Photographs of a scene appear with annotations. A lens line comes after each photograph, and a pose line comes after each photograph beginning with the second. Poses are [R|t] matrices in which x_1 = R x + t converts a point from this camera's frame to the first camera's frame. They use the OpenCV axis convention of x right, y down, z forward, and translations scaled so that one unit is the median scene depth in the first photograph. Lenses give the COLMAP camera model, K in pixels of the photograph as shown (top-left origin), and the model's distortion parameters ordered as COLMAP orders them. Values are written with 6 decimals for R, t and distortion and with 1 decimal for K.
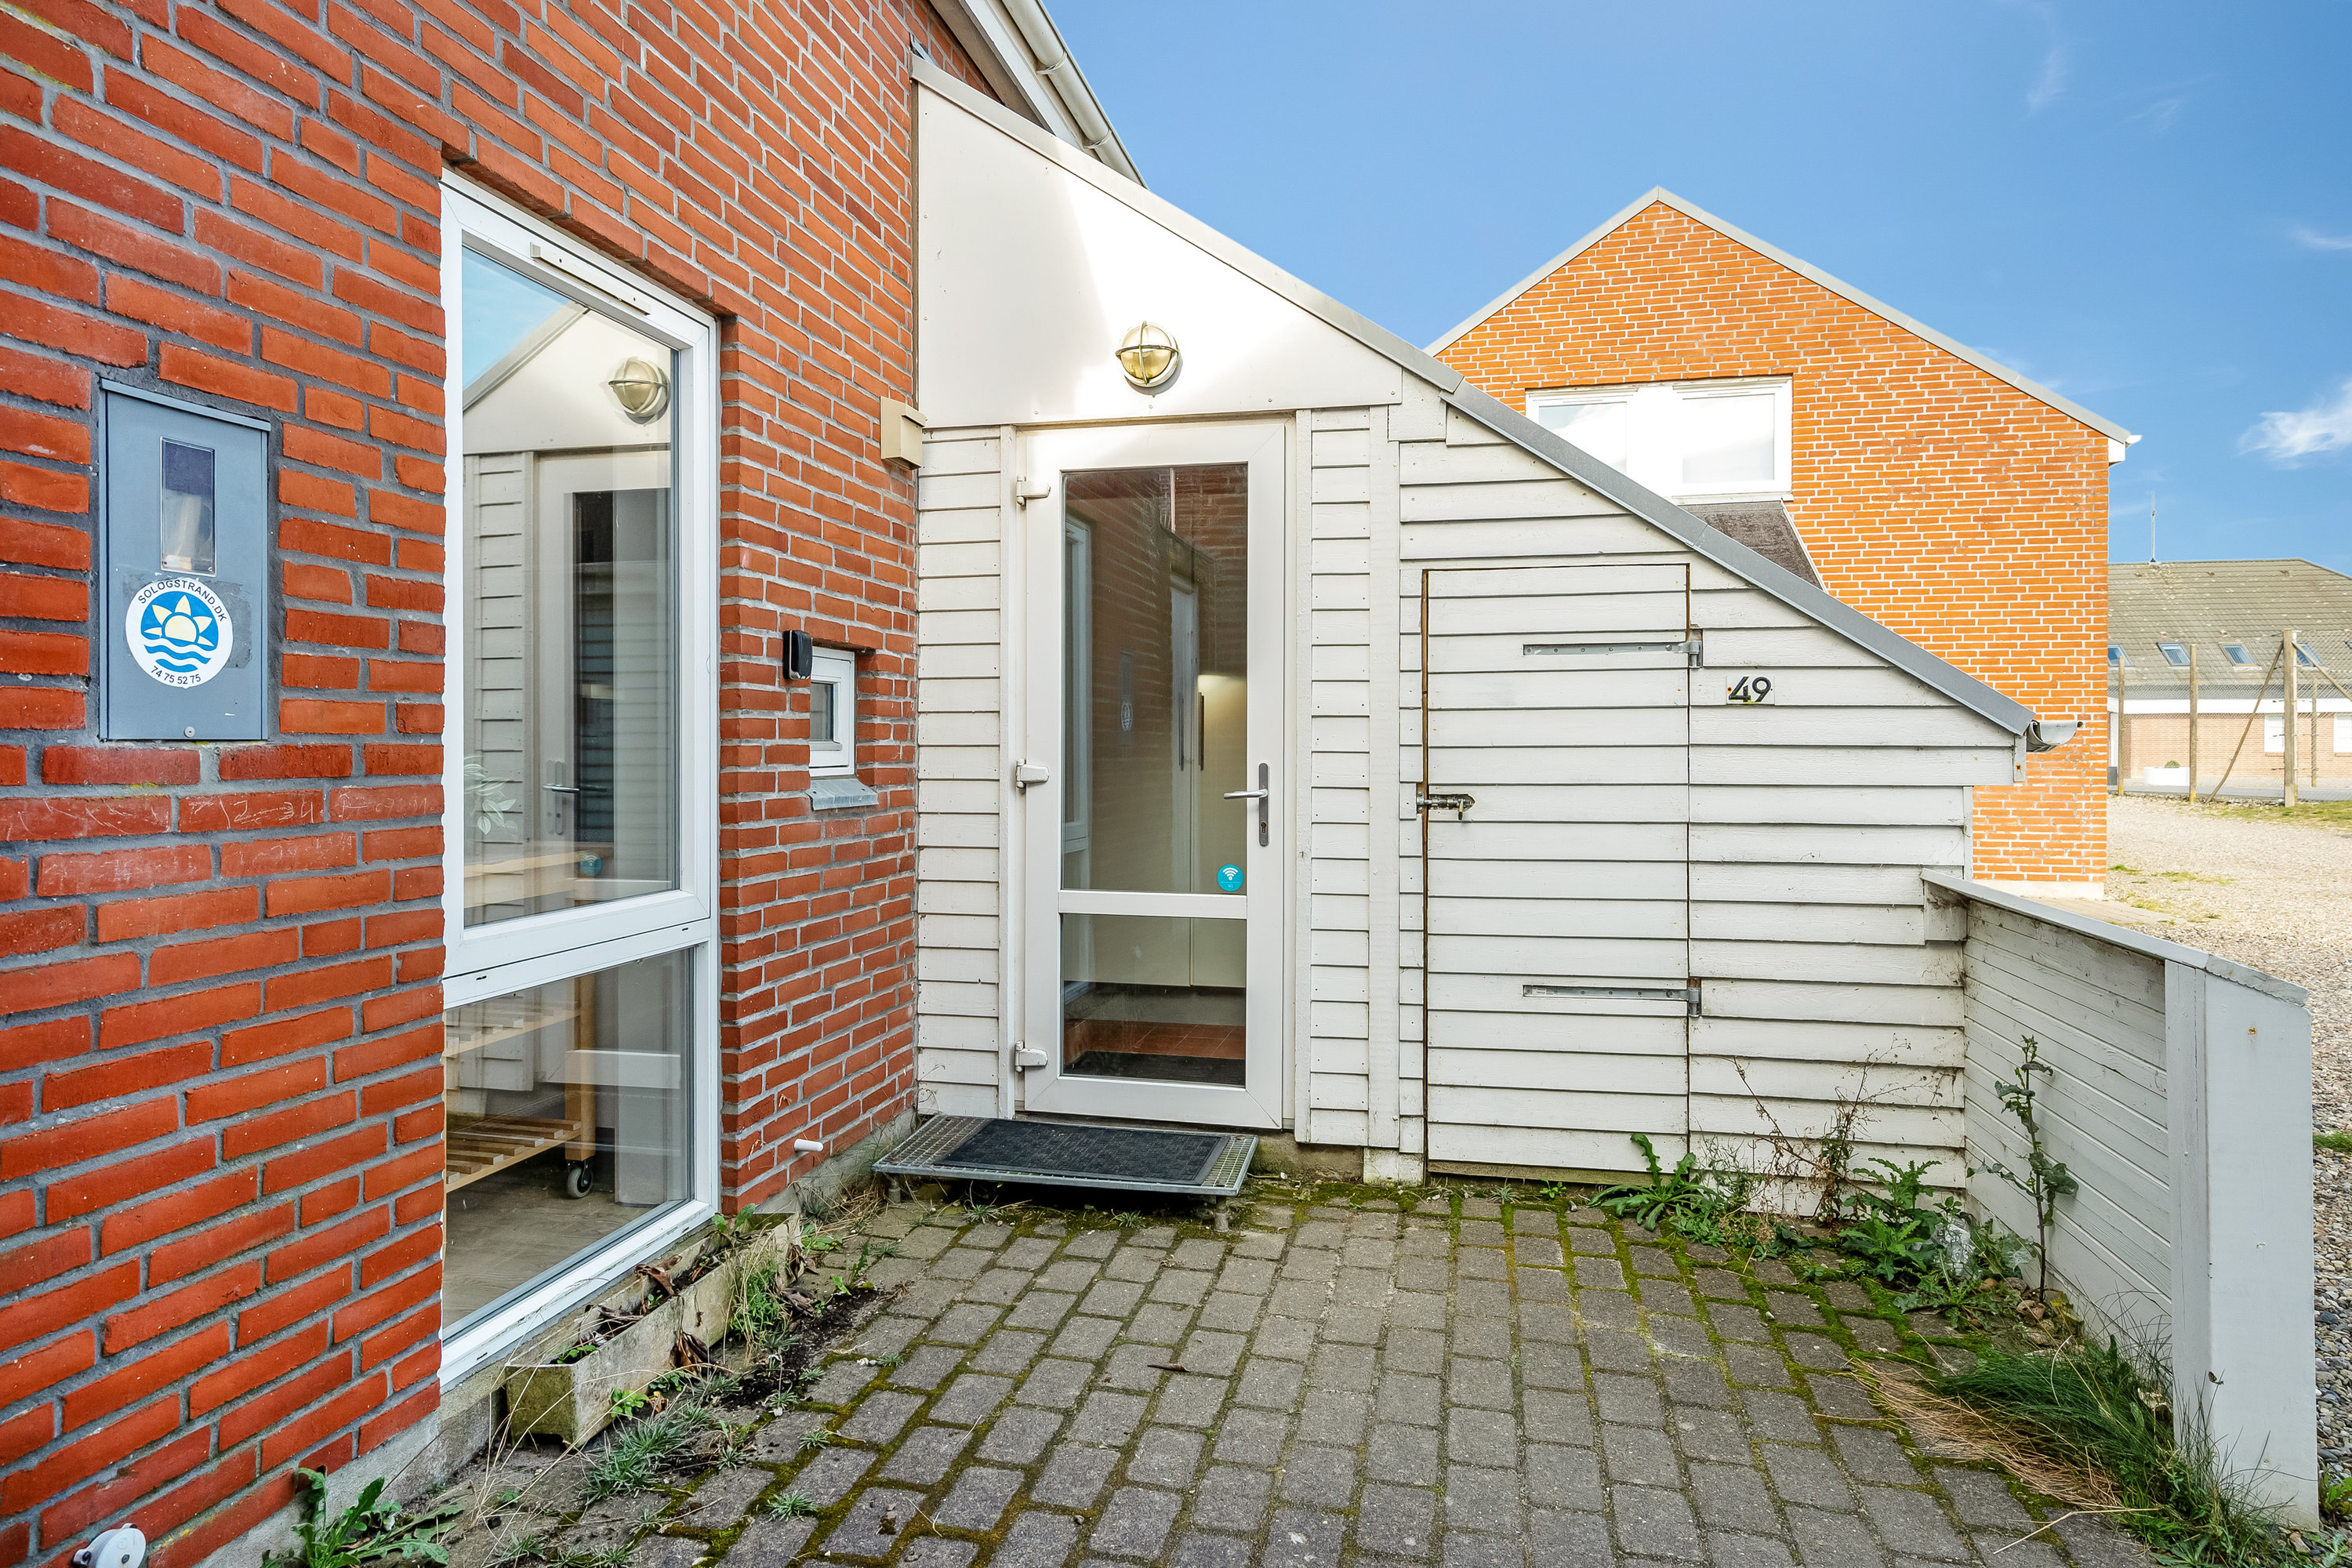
lens RADIAL K [[1312.9, 0, 1183.2], [0, 1312.9, 748.1], [0, 0, 1]] dist [0.005116, -0.000328]
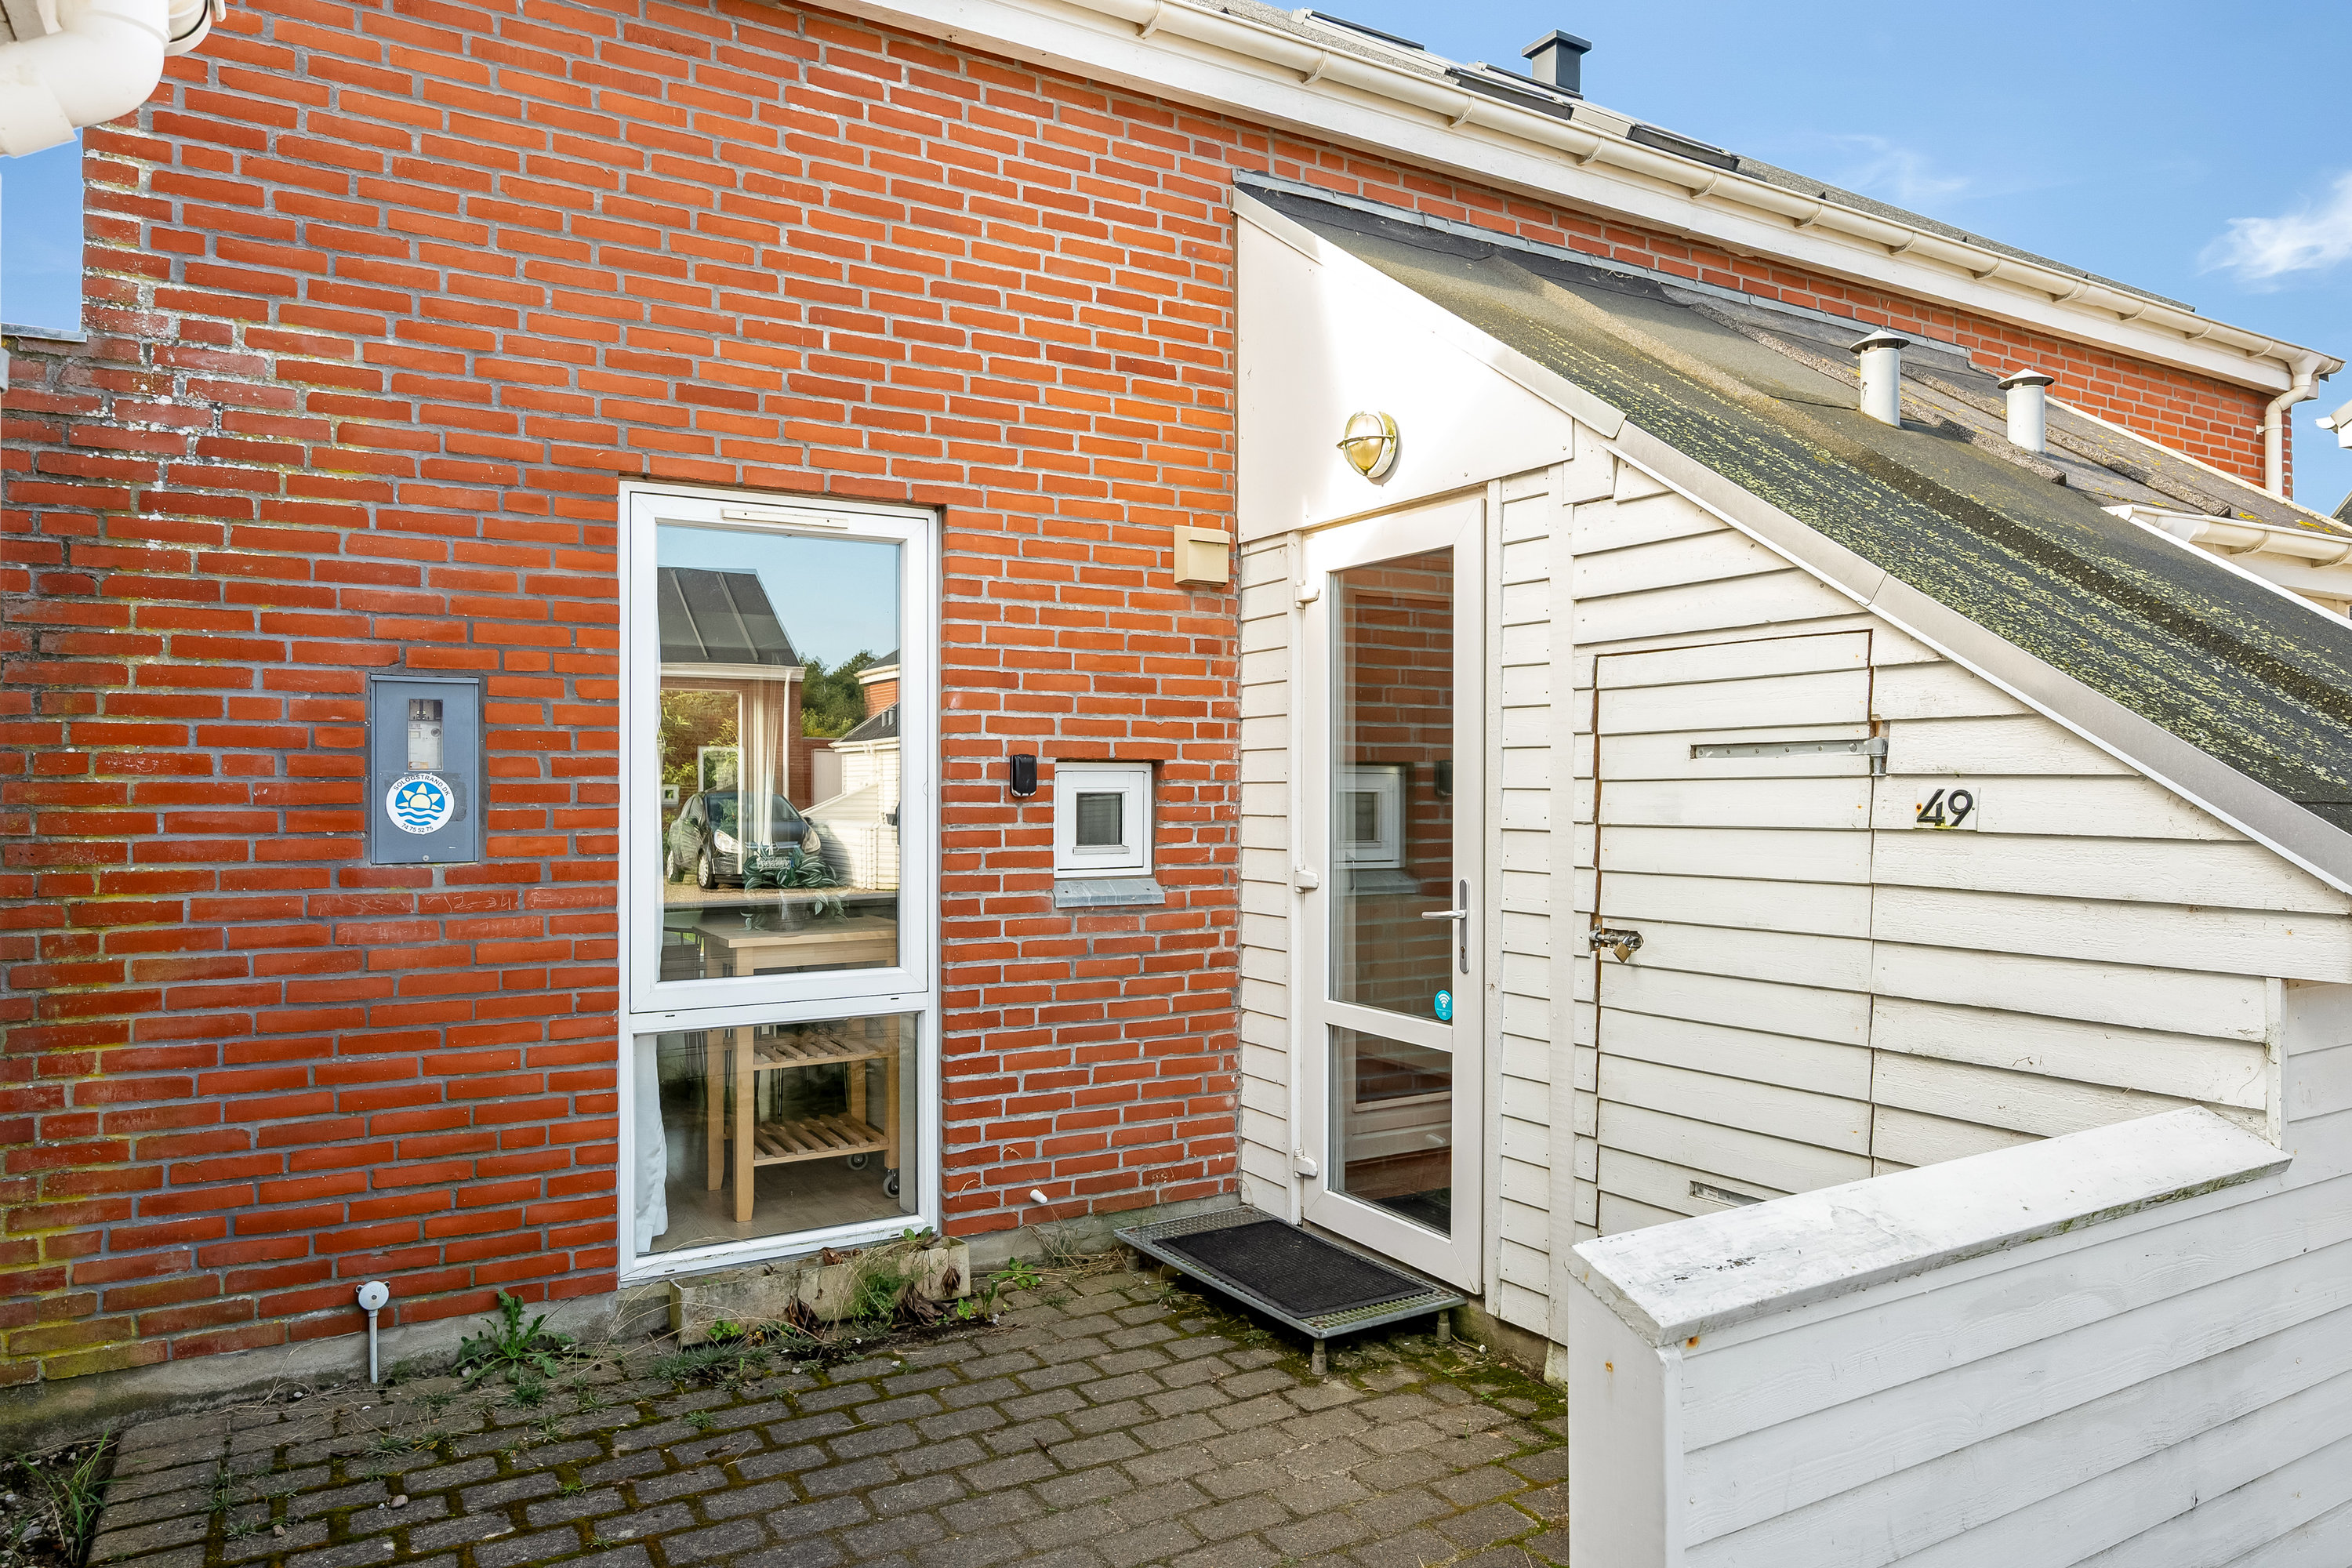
lens RADIAL K [[1507.8, 0, 1175.4], [0, 1507.8, 785.9], [0, 0, 1]] dist [0.003884, -0.001127]
pose [[0.681692, -0.002287, -0.731635, 0.797126], [-0.001387, 0.999989, -0.004417, -0.056508], [0.731638, 0.004026, 0.681682, 0.184113]]
